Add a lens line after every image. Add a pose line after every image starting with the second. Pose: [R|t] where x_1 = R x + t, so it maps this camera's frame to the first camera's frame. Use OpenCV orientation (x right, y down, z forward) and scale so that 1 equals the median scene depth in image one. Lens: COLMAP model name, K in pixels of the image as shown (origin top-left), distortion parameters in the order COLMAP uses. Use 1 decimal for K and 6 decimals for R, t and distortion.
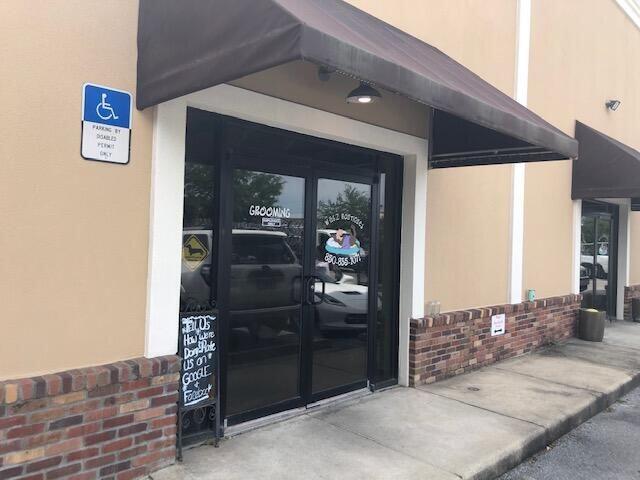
lens RADIAL K [[535.6, 0, 320.0], [0, 535.6, 240.0], [0, 0, 1]] dist [0.036463, -0.001299]
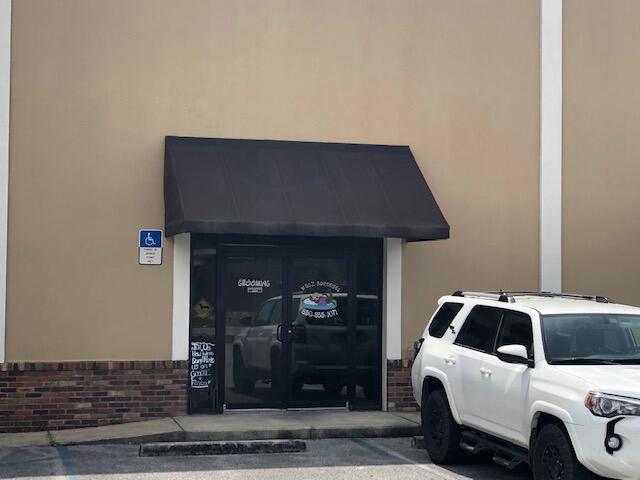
lens RADIAL K [[1322.5, 0, 320.0], [0, 1322.5, 240.0], [0, 0, 1]] dist [0.082533, 0.173529]
pose [[0.875607, -0.046404, -0.480790, 2.562879], [0.016744, 0.997692, -0.065798, 0.106864], [0.482734, 0.049562, 0.874363, -3.079144]]
